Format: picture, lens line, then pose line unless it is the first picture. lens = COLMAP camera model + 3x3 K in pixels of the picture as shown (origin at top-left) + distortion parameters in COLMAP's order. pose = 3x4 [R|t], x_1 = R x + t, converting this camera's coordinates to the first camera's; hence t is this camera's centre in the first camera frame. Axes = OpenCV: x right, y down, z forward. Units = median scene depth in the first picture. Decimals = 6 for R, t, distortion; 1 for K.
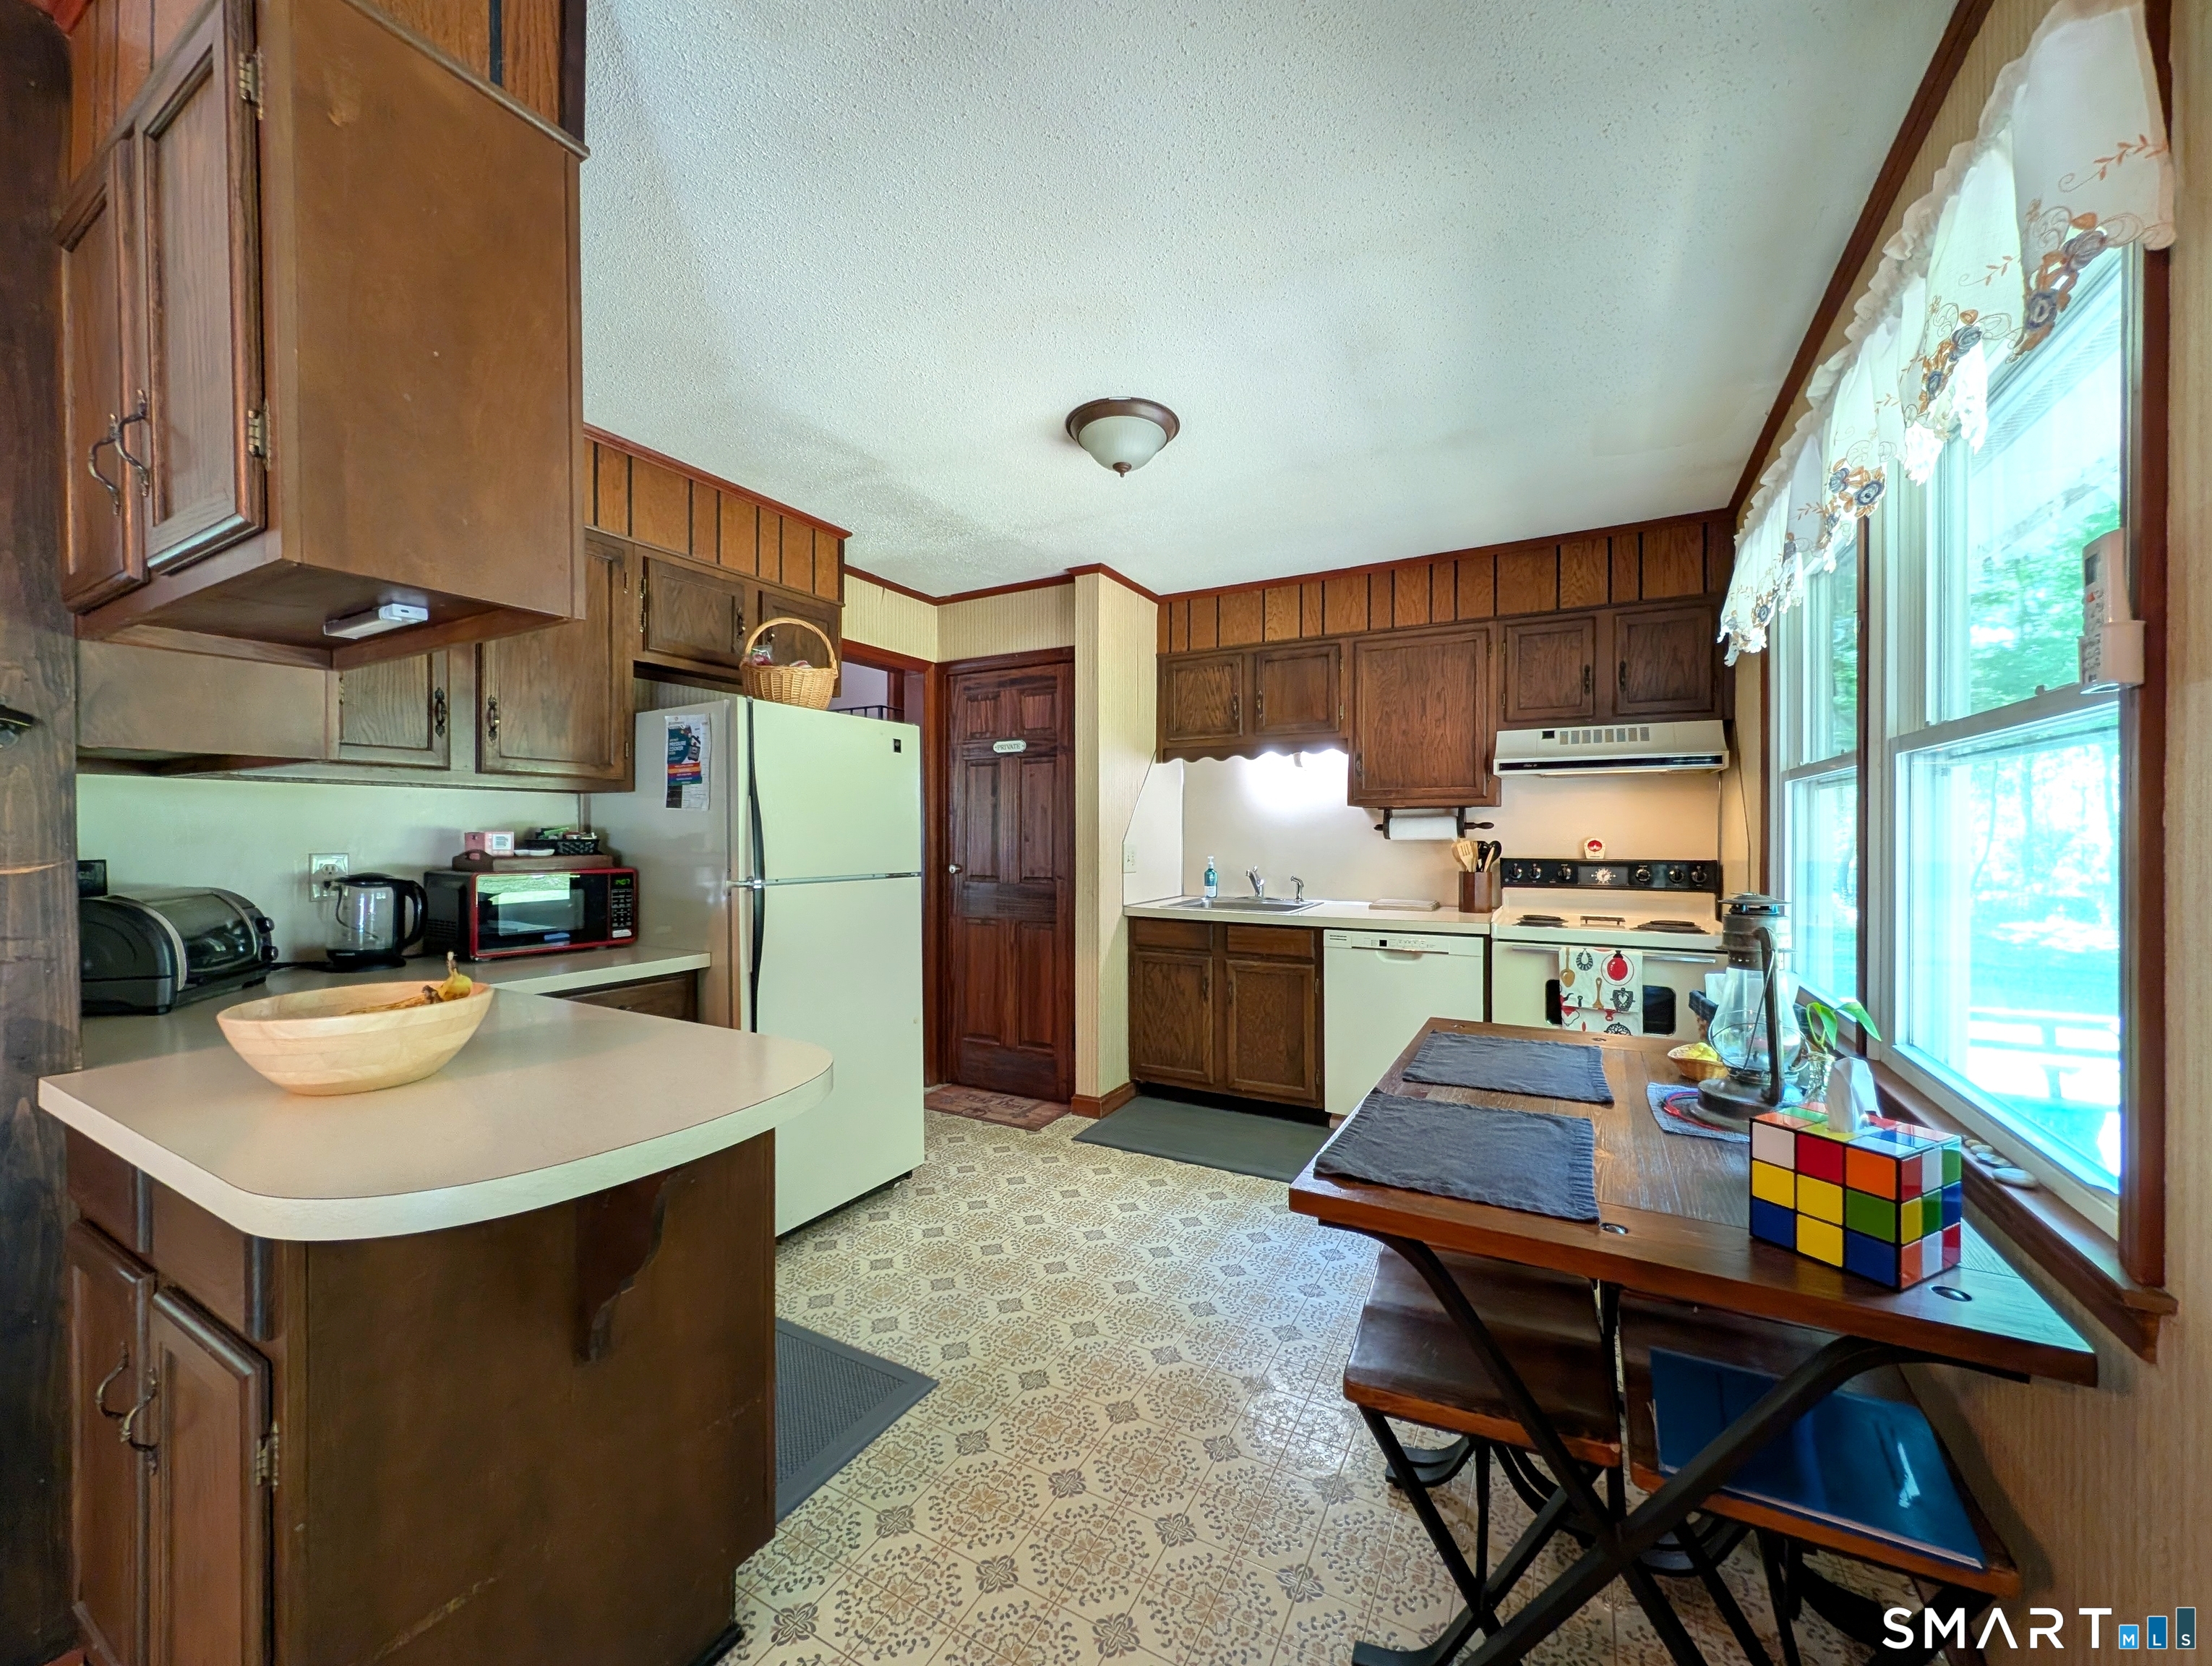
lens RADIAL K [[852.0, 0, 1106.3], [0, 852.0, 837.3], [0, 0, 1]] dist [-0.001750, -0.000023]
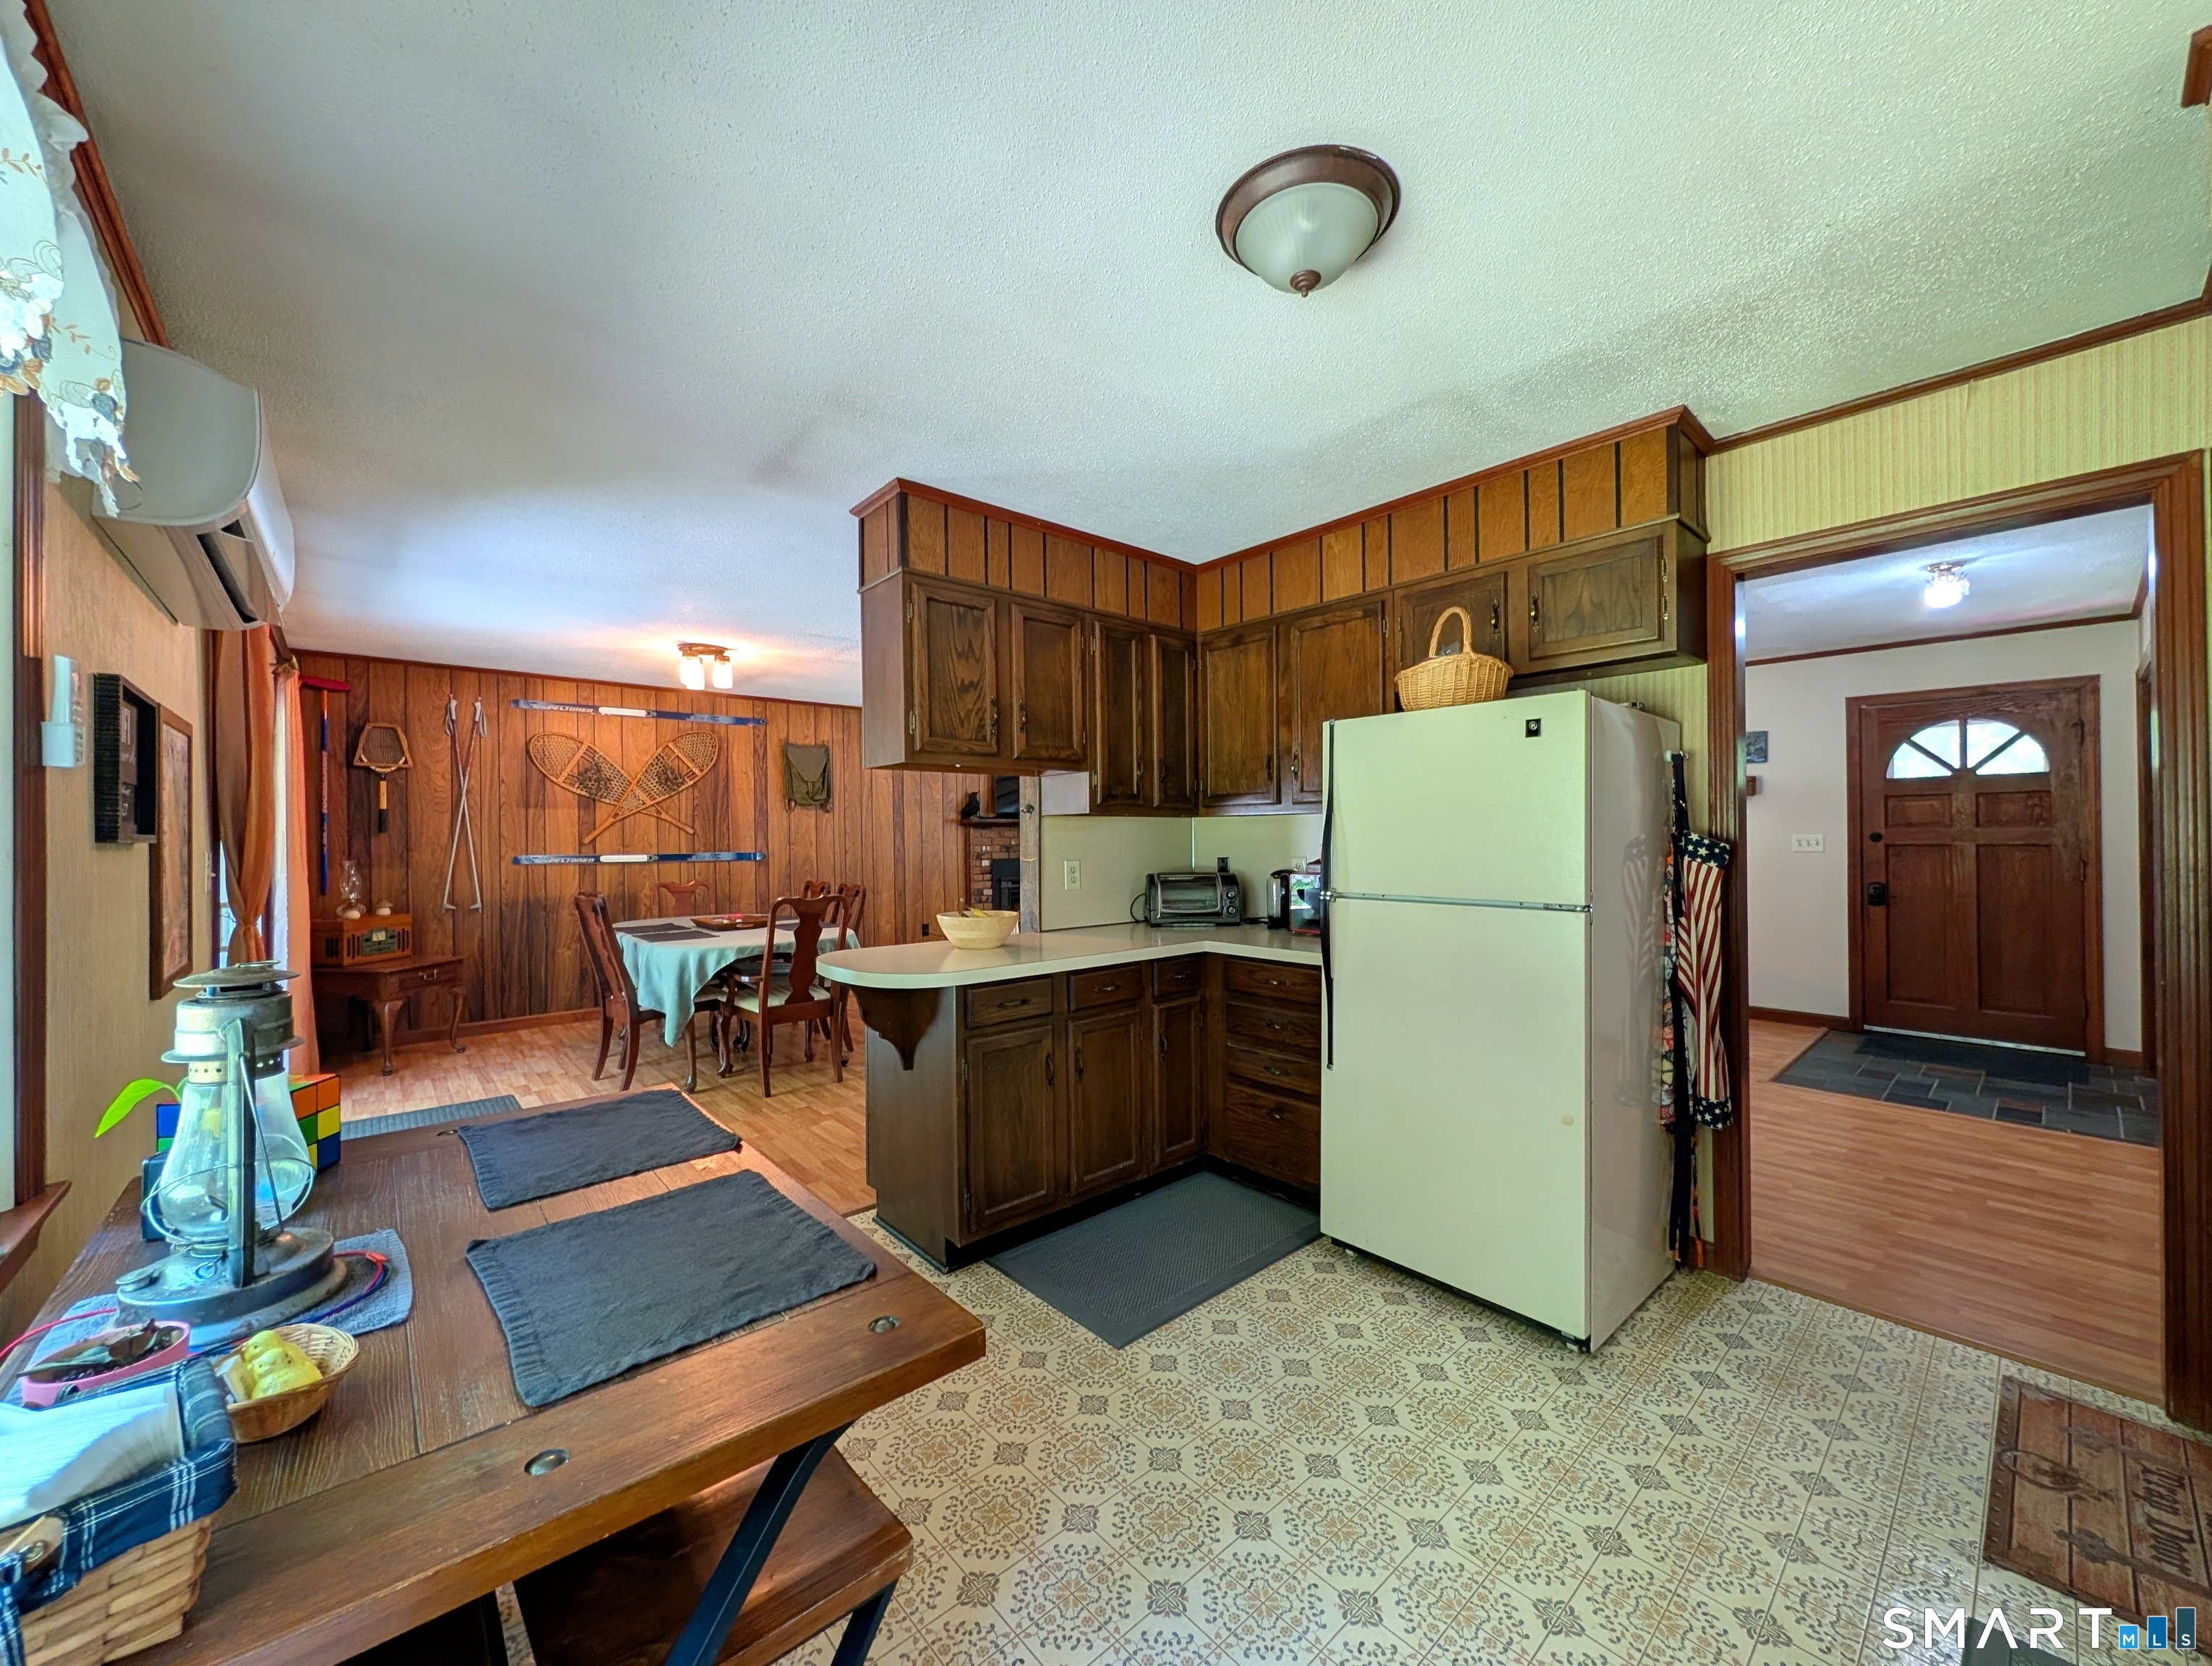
lens RADIAL K [[852.0, 0, 1107.1], [0, 852.0, 834.2], [0, 0, 1]] dist [-0.001750, -0.000023]
pose [[-0.338581, 0.000599, -0.940937, 0.585490], [0.004908, 0.999987, -0.001129, -0.018789], [0.940924, -0.005000, -0.338580, 0.940055]]
